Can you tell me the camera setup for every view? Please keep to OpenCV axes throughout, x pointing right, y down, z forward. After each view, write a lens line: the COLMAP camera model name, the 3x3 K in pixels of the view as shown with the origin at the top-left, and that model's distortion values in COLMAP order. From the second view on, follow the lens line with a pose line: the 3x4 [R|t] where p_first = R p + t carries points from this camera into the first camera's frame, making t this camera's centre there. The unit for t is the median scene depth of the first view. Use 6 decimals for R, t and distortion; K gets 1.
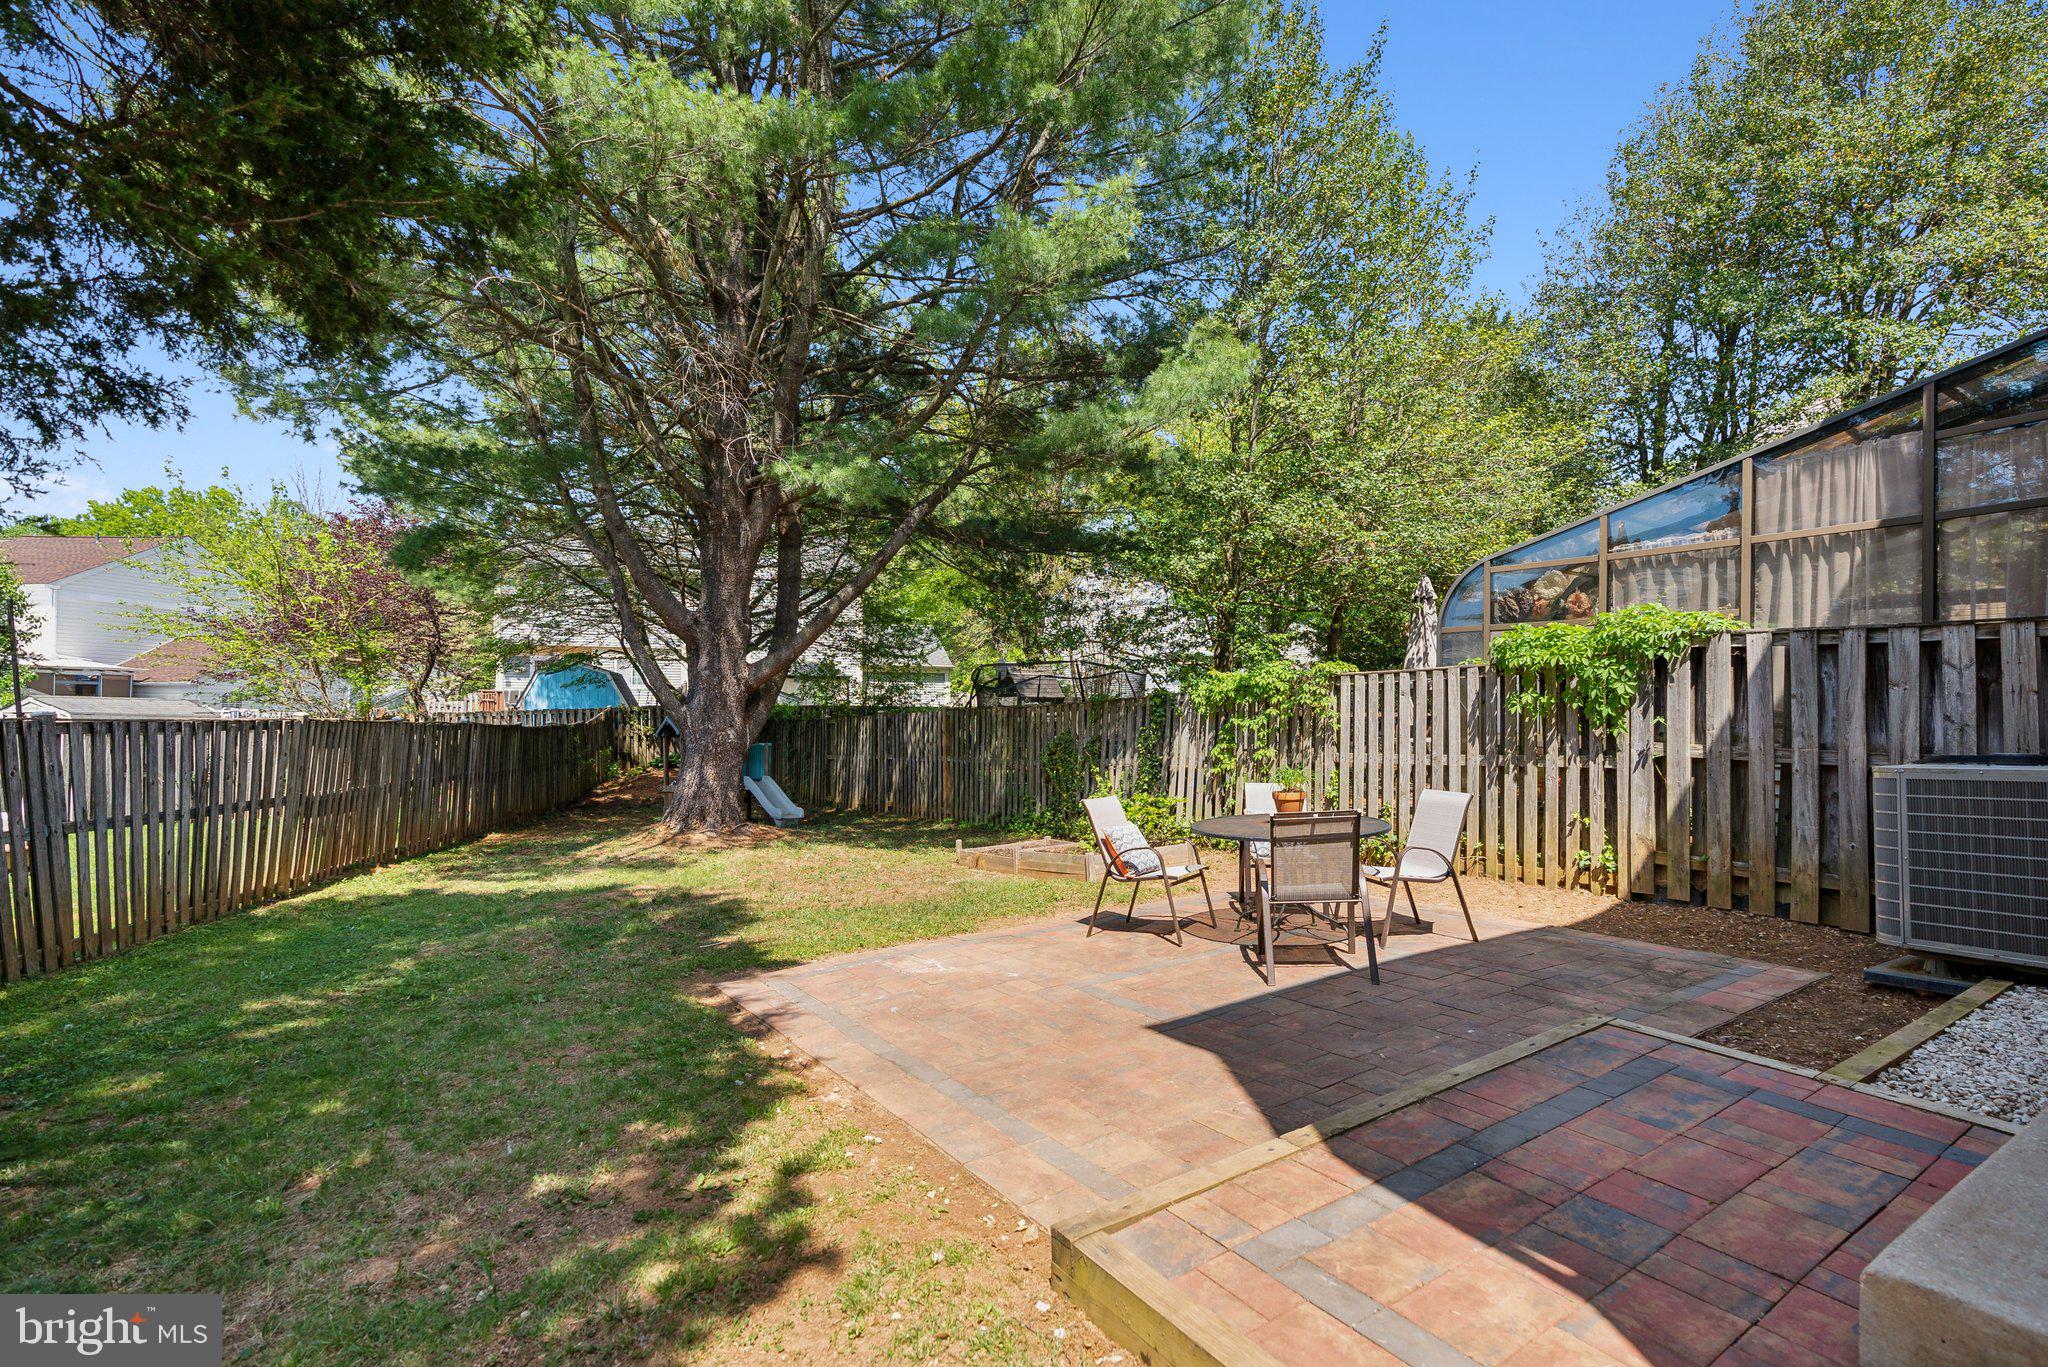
lens RADIAL K [[933.0, 0, 1026.9], [0, 933.0, 724.5], [0, 0, 1]] dist [0.000693, 0.000770]
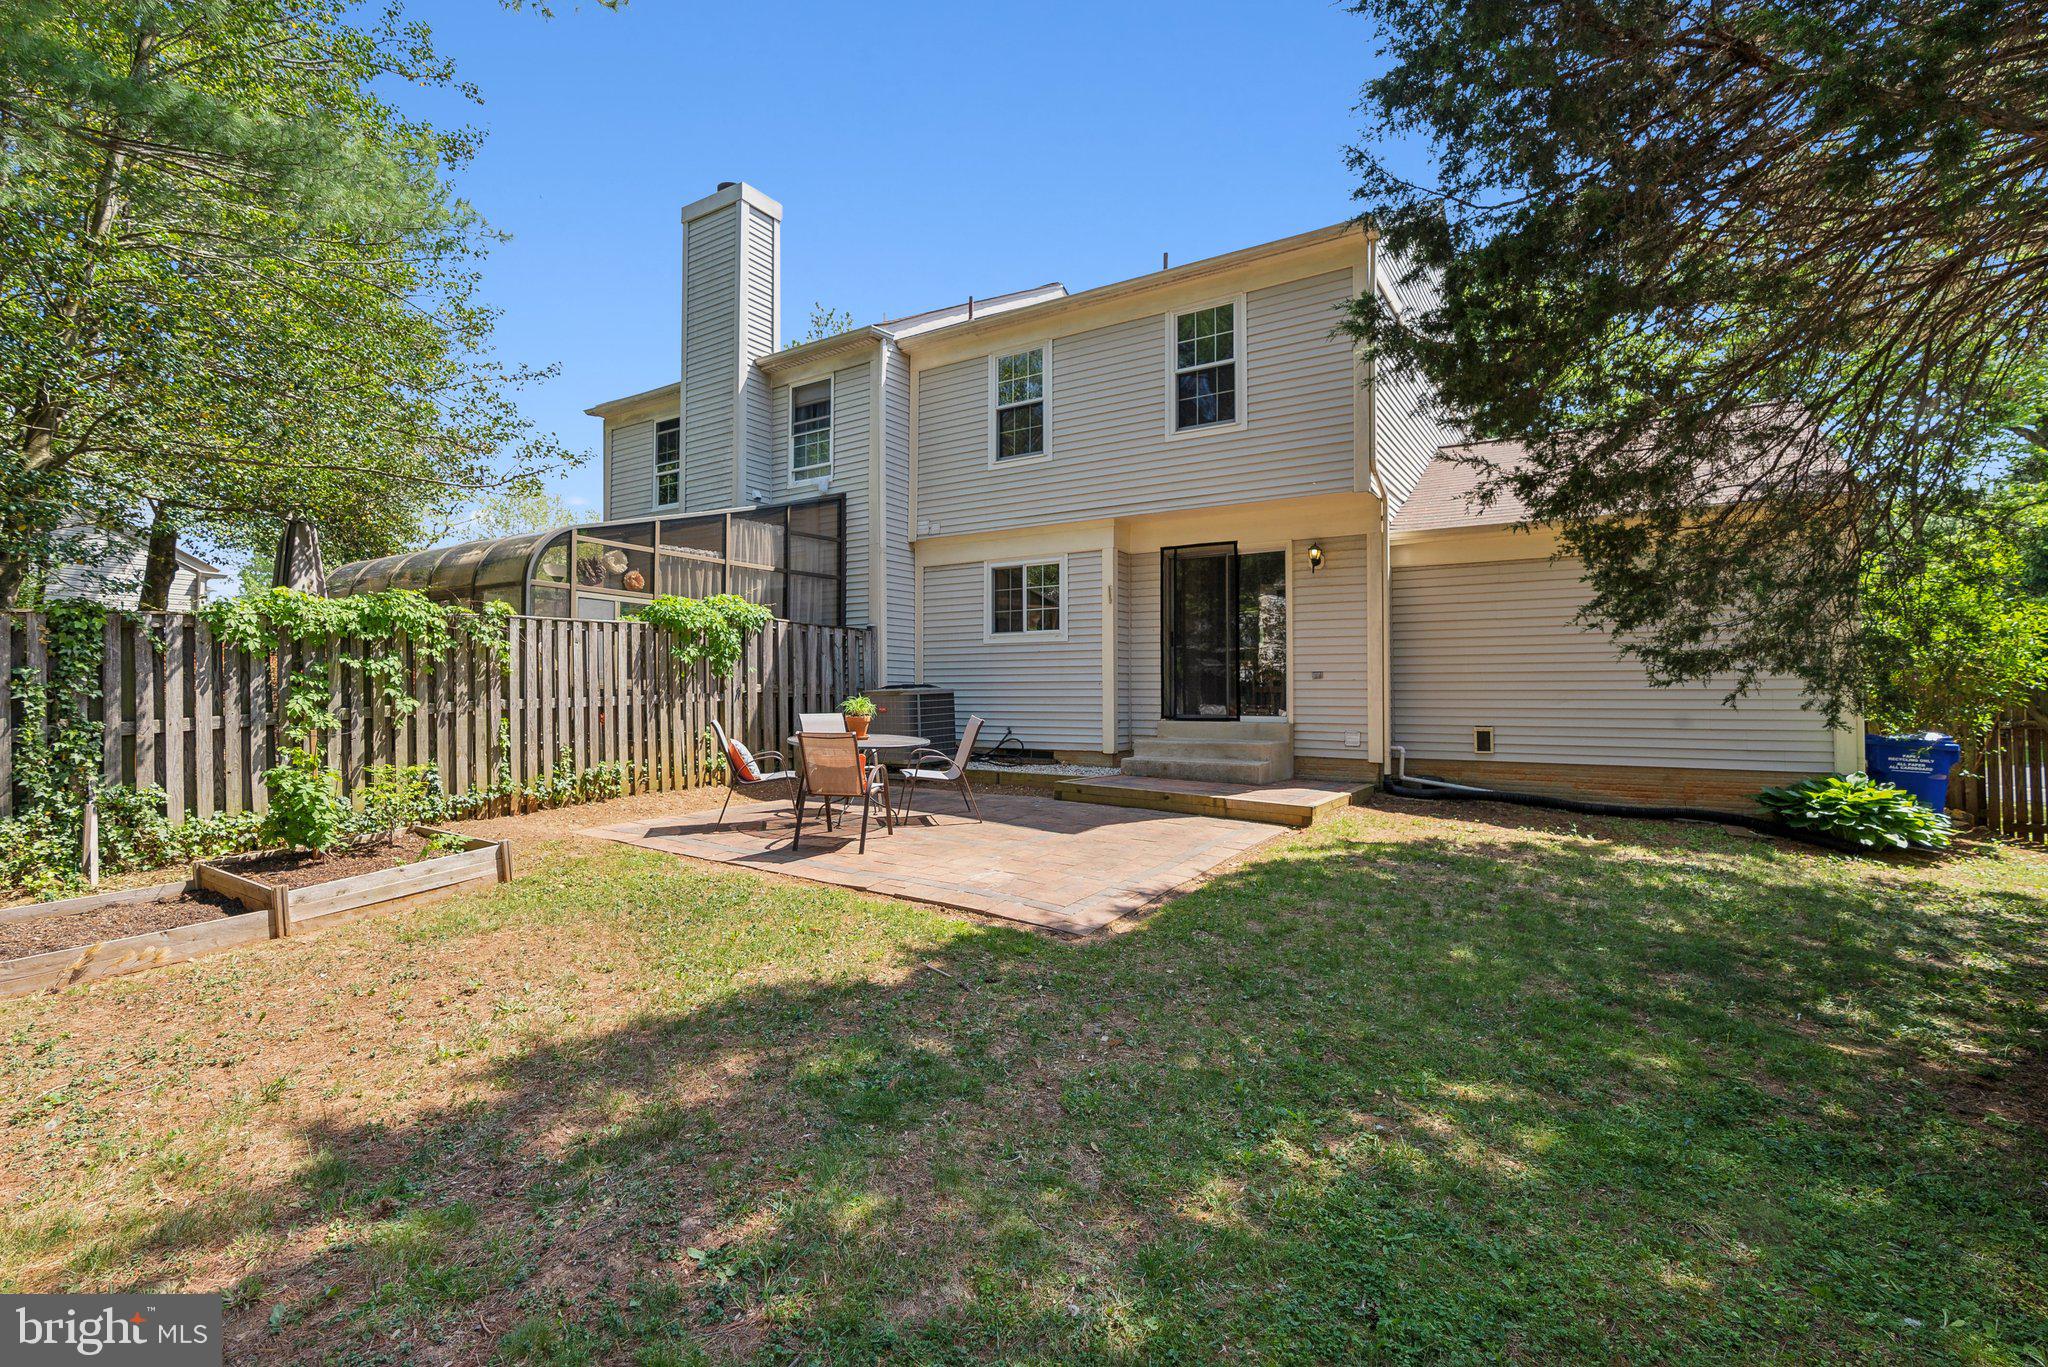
lens RADIAL K [[933.0, 0, 1021.0], [0, 933.0, 687.2], [0, 0, 1]] dist [0.000693, 0.000770]
pose [[-0.415216, 0.003906, 0.909715, -0.941559], [0.002403, 0.999992, -0.003197, 0.029679], [-0.909720, 0.000859, -0.415222, 1.172041]]
